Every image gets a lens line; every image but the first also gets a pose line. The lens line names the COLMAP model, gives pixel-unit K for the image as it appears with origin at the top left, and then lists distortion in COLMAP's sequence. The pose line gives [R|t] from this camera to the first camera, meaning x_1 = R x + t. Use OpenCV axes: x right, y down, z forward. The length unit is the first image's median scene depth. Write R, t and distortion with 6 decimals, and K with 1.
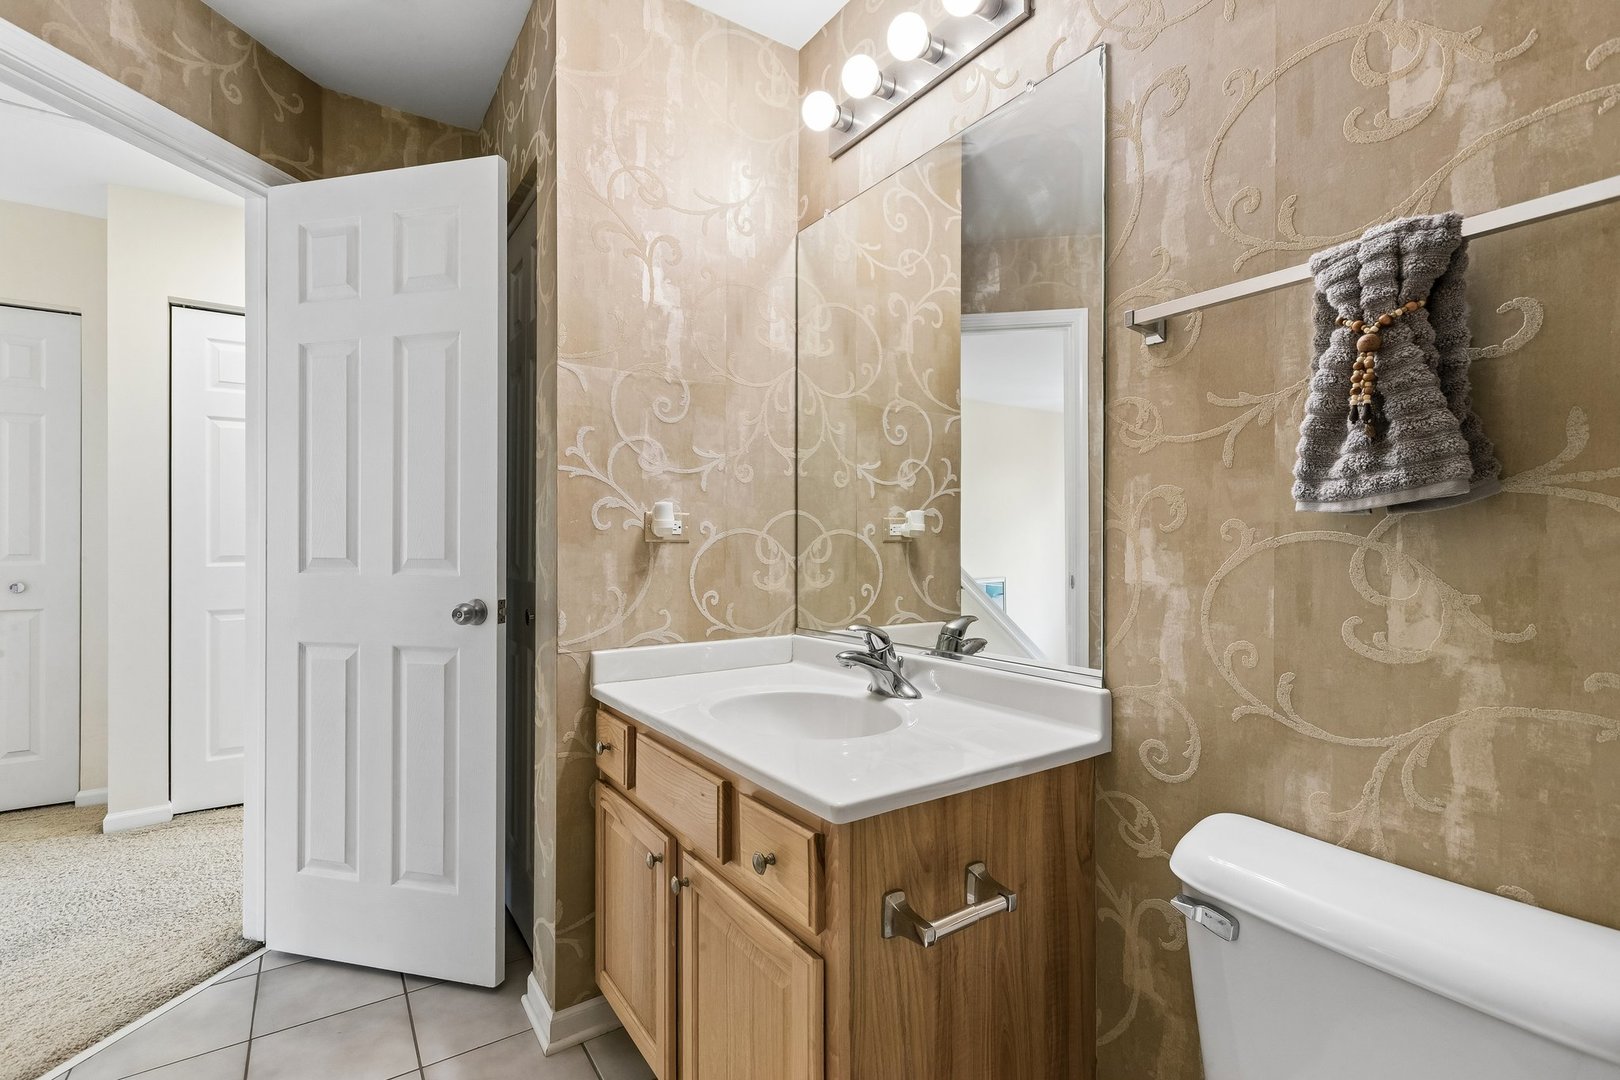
lens RADIAL K [[737.4, 0, 805.6], [0, 737.4, 540.8], [0, 0, 1]] dist [0.001656, 0.000077]
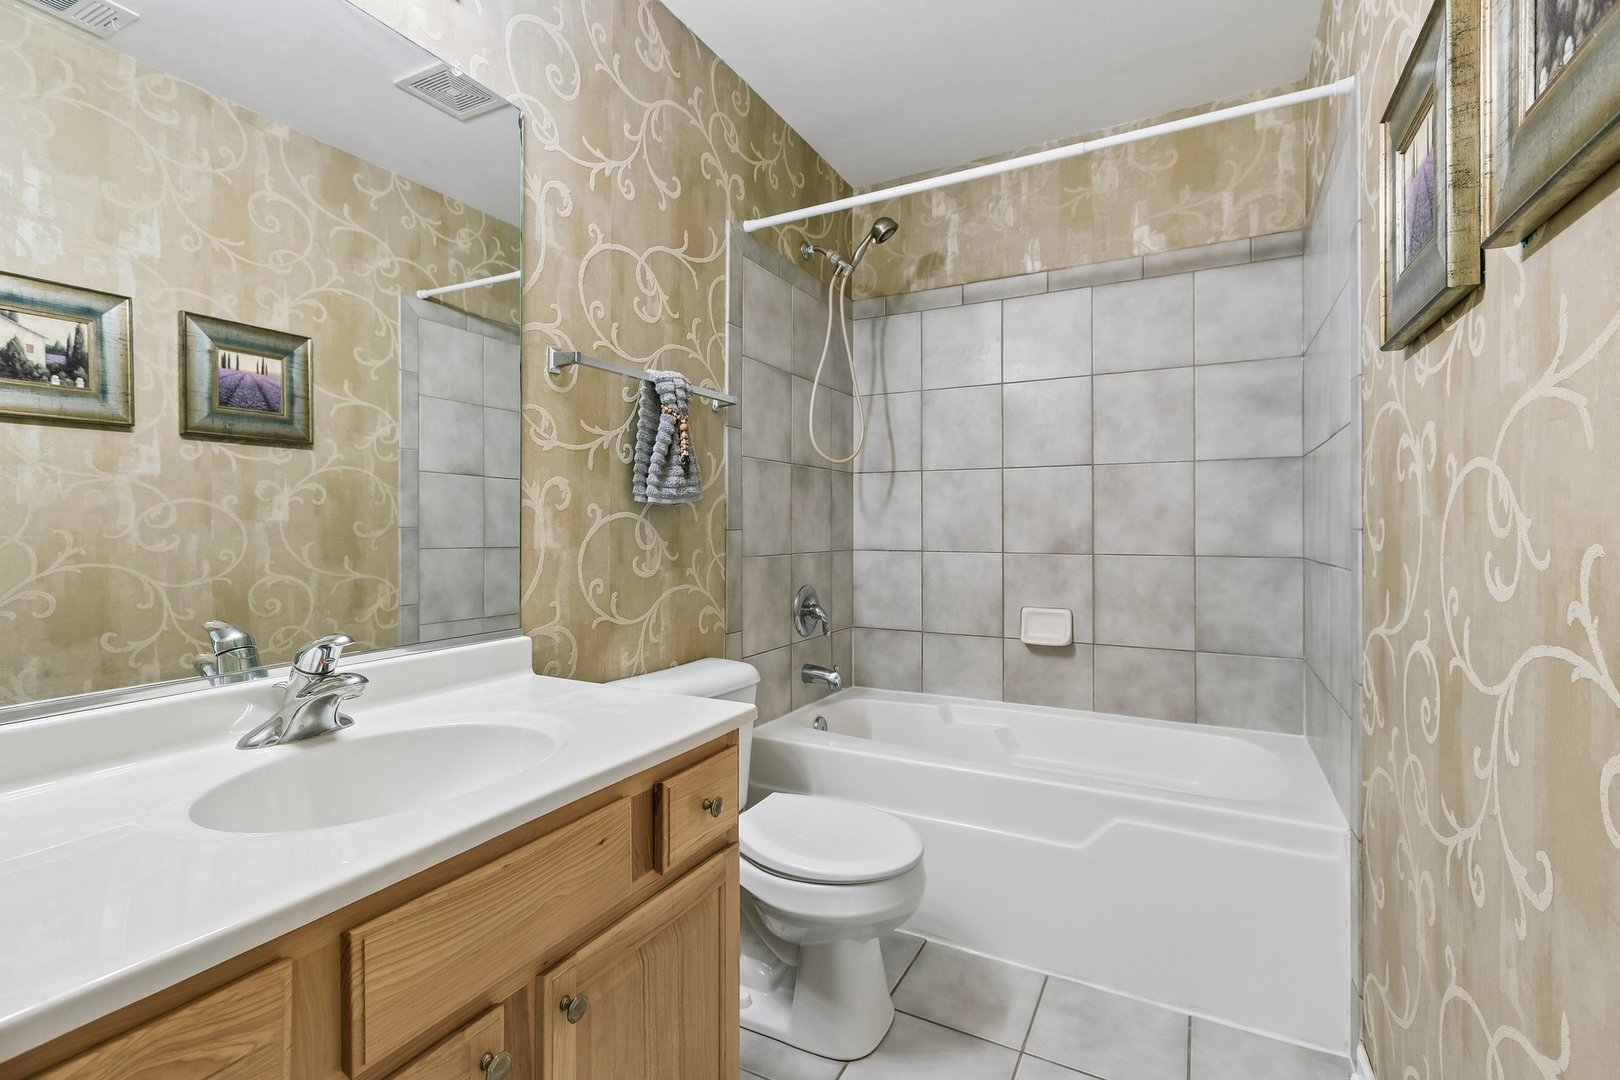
lens RADIAL K [[737.4, 0, 809.5], [0, 737.4, 530.0], [0, 0, 1]] dist [0.001656, 0.000077]
pose [[-0.481591, -0.008902, 0.876351, -1.056655], [-0.004466, 0.999960, 0.007703, 0.013250], [-0.876385, -0.000204, -0.481611, 1.367965]]
